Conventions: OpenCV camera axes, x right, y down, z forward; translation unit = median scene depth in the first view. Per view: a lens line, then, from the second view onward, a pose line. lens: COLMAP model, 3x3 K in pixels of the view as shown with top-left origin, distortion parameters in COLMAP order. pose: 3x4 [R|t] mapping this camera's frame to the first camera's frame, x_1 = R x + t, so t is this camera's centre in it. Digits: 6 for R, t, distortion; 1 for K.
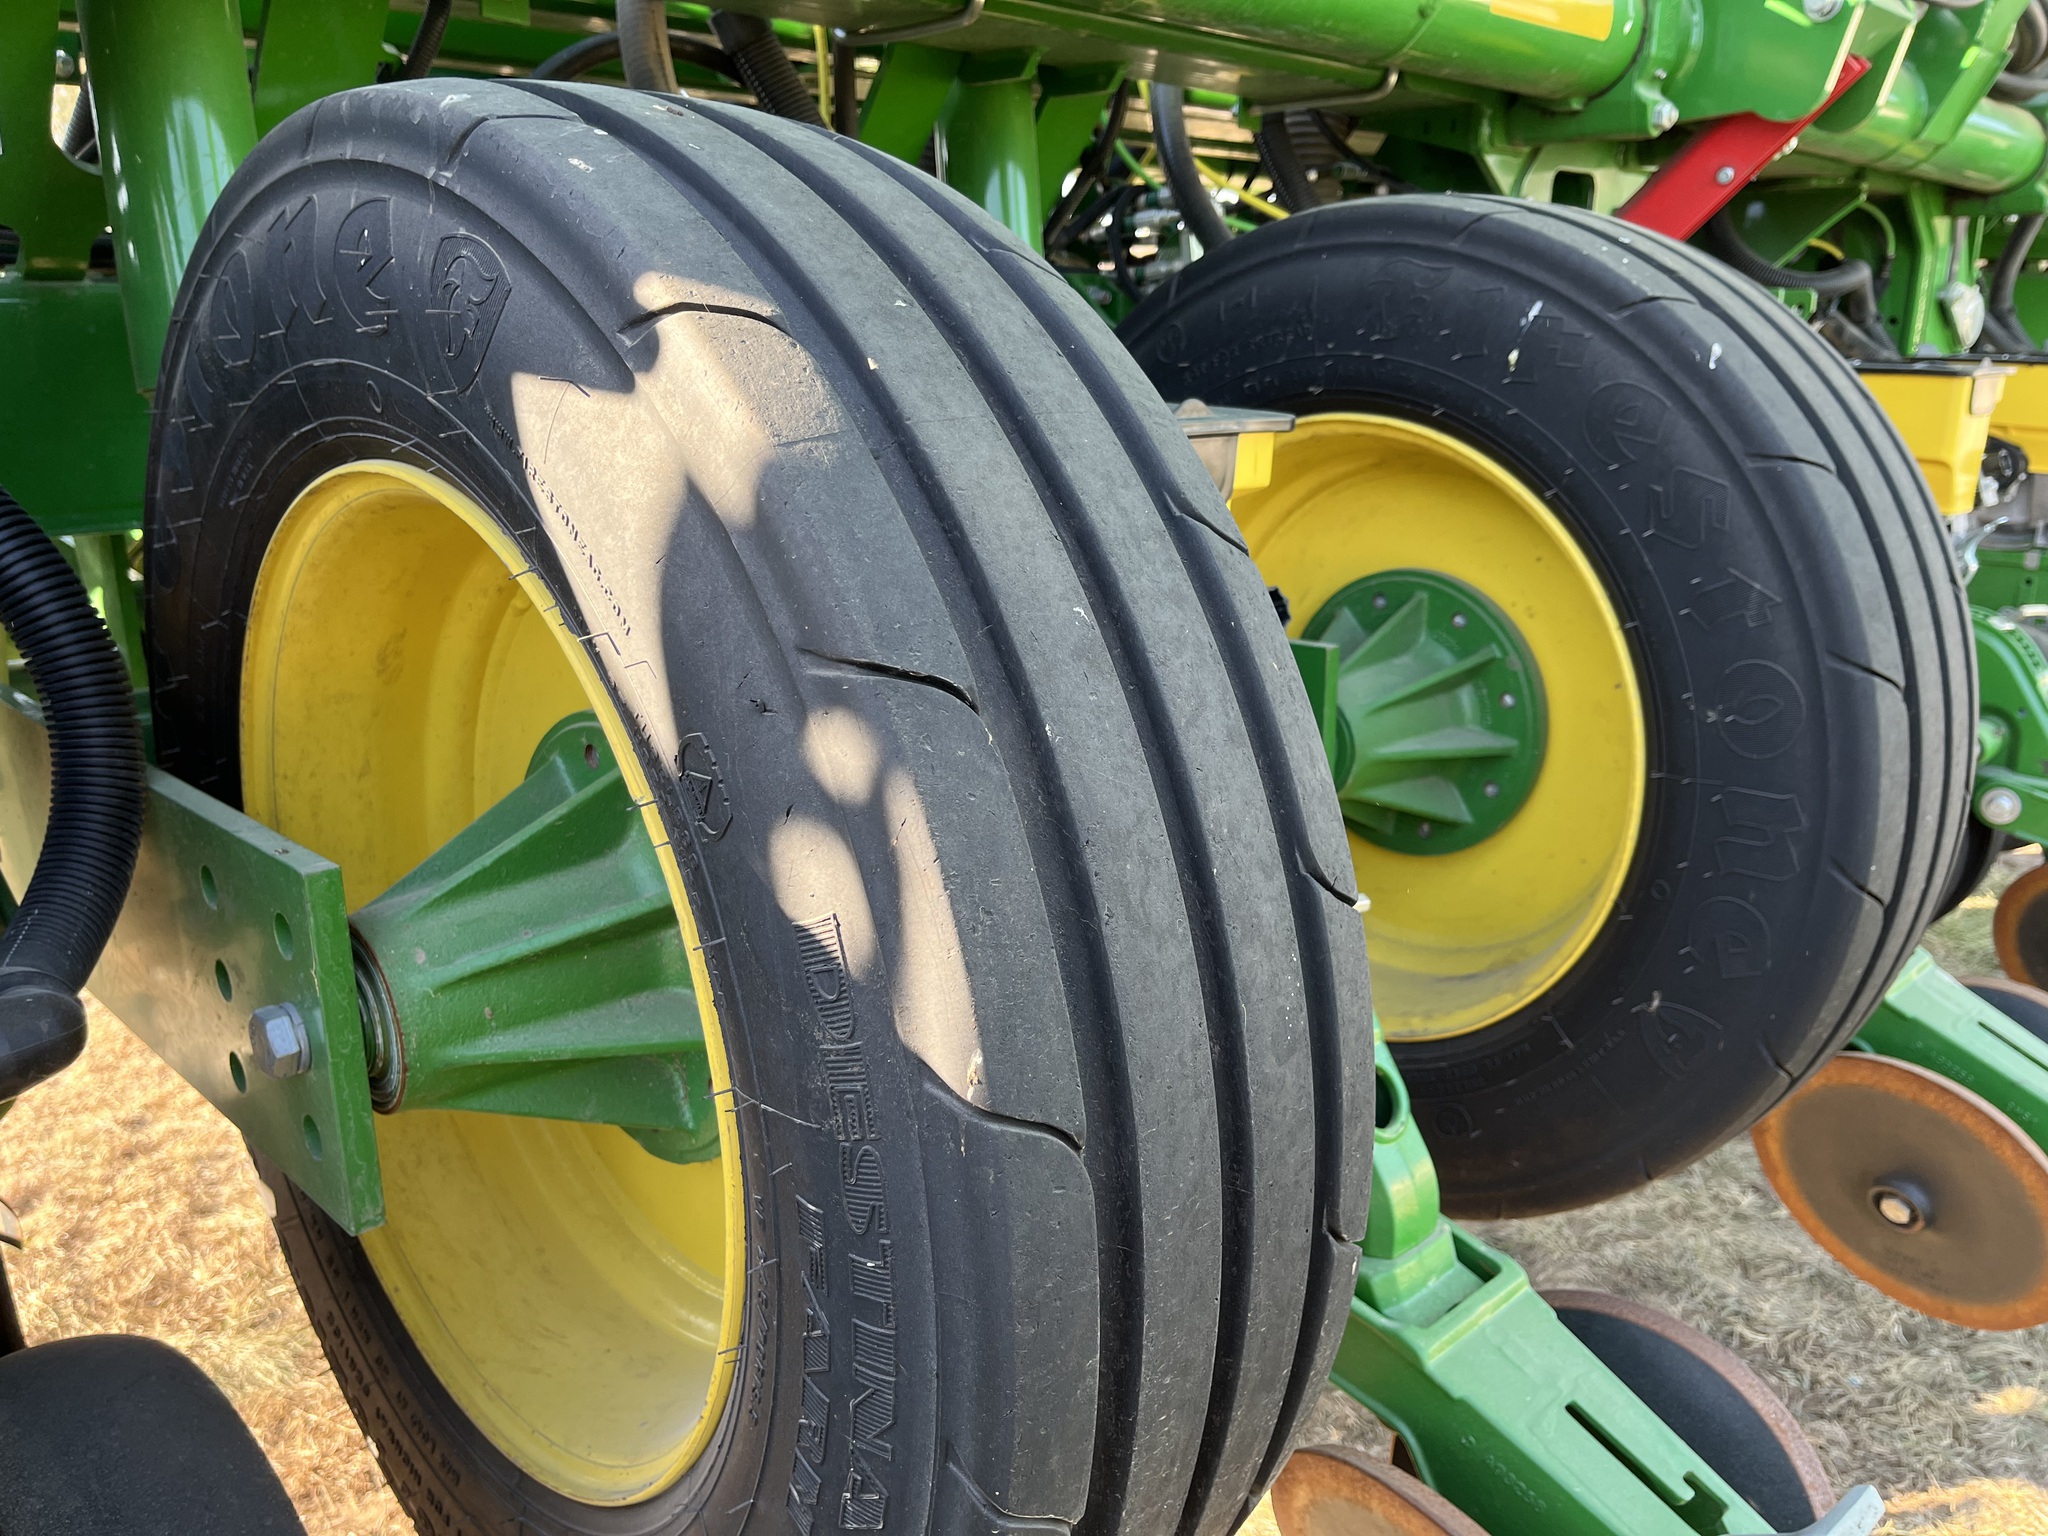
lens RADIAL K [[1552.3, 0, 1026.8], [0, 1552.3, 767.3], [0, 0, 1]] dist [0.053039, -0.077806]
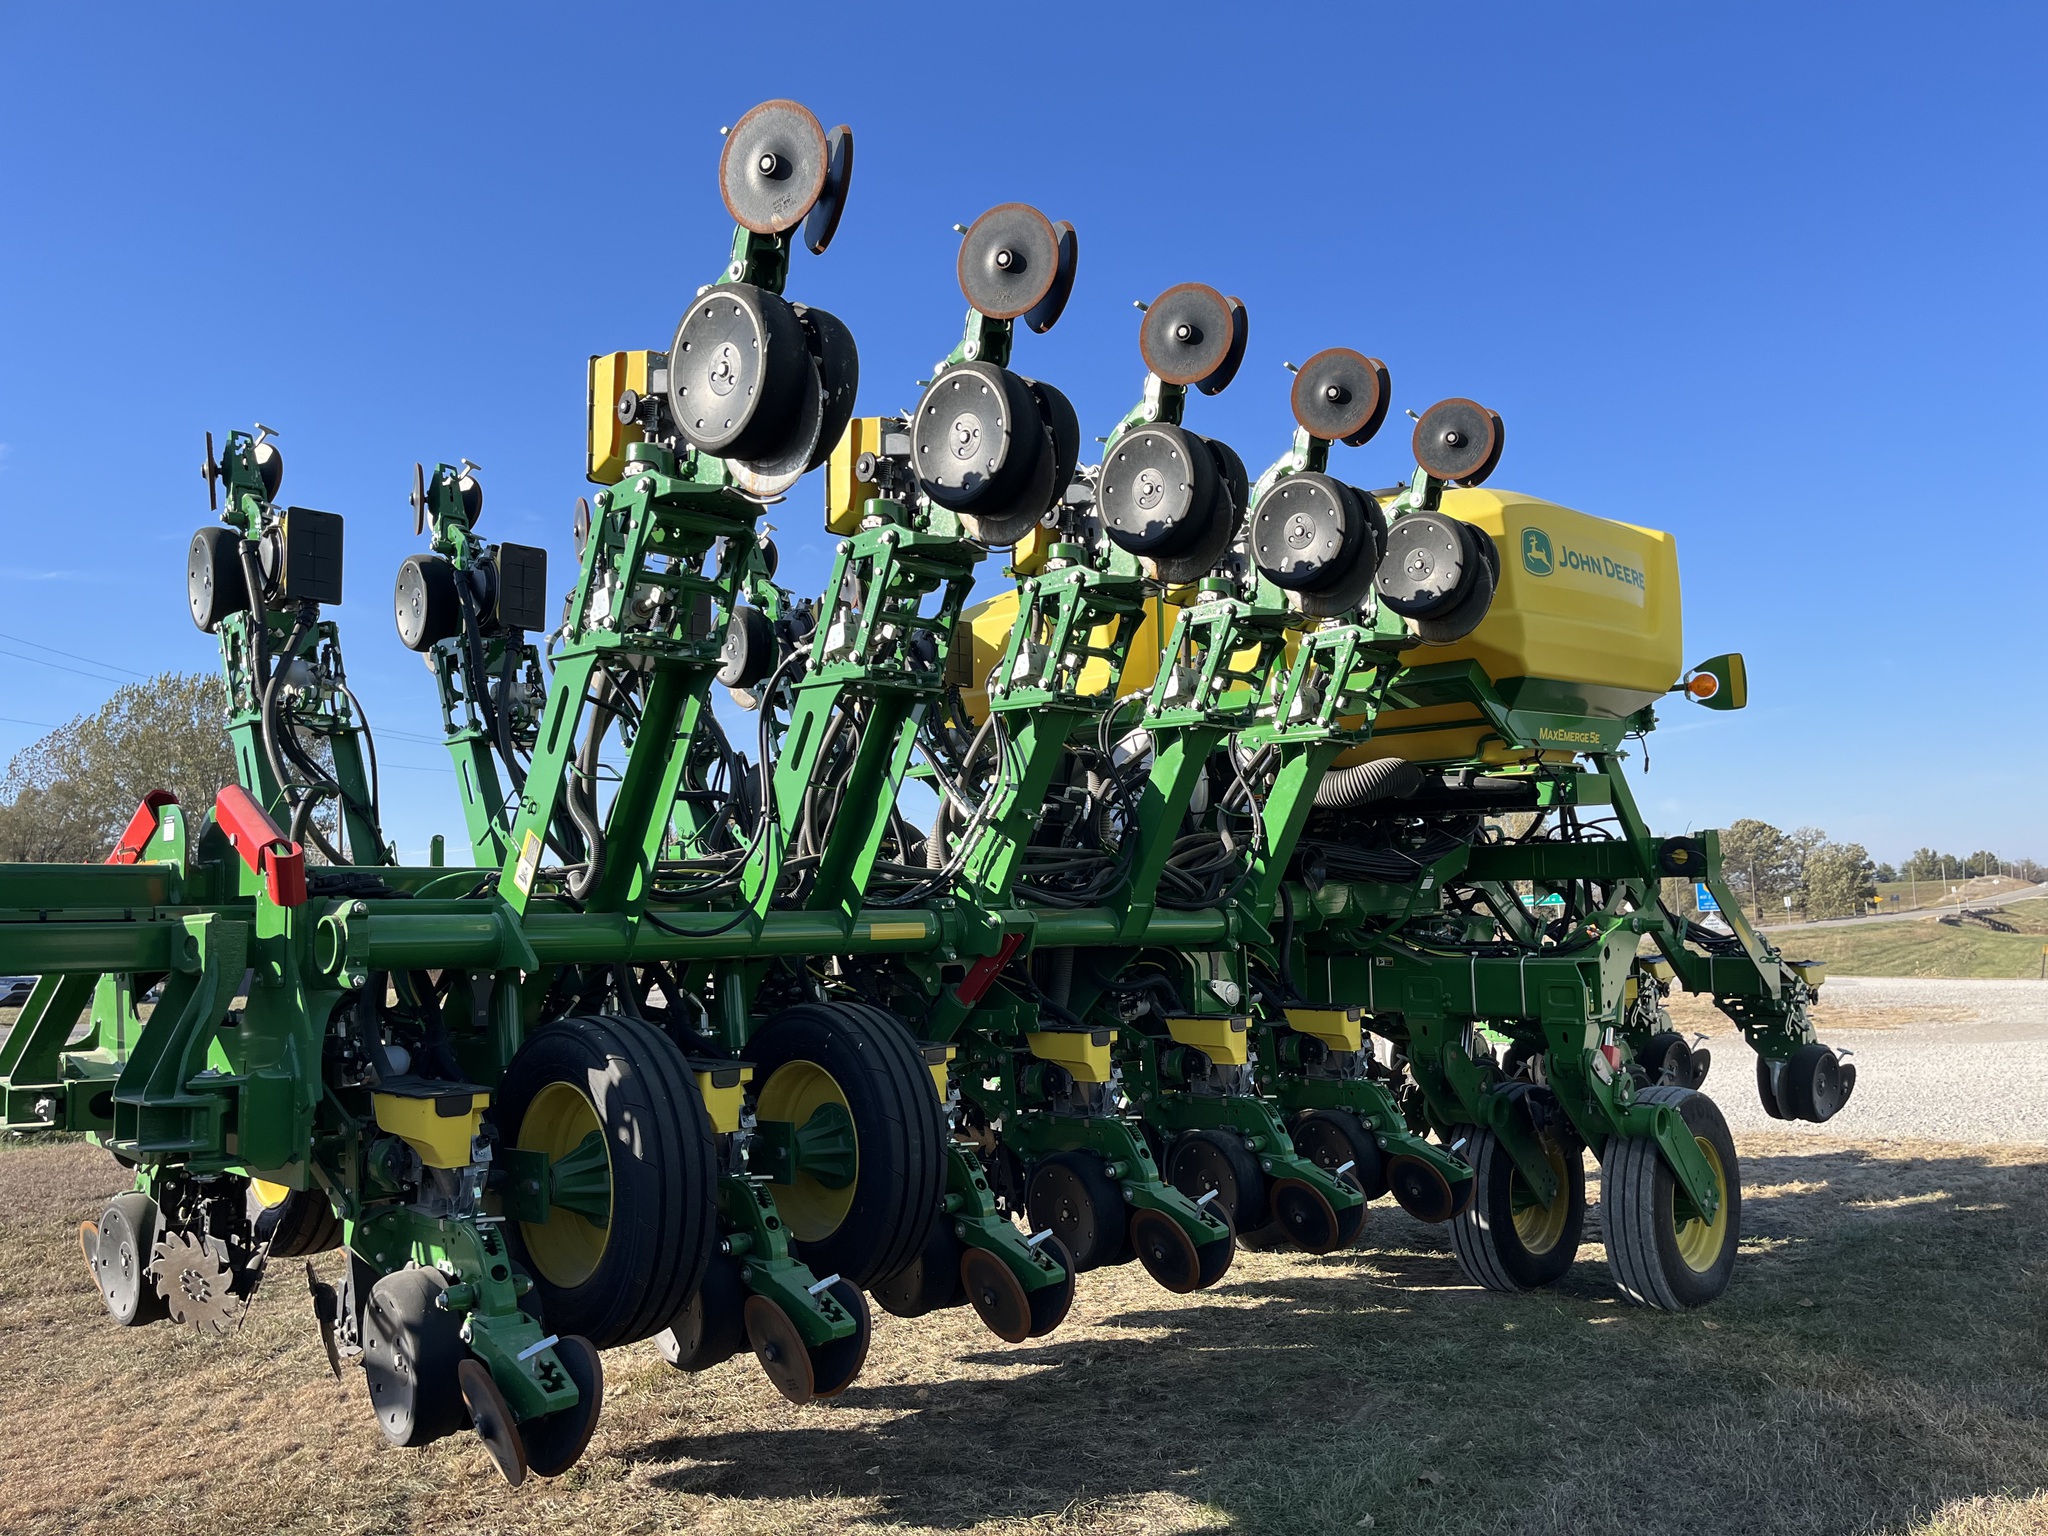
lens RADIAL K [[1552.3, 0, 1015.3], [0, 1552.3, 761.6], [0, 0, 1]] dist [0.053039, -0.077806]
pose [[0.999413, -0.034263, 0.000622, 1.740802], [0.031955, 0.925211, -0.378104, 1.265976], [0.012380, 0.377902, 0.925763, -6.376662]]
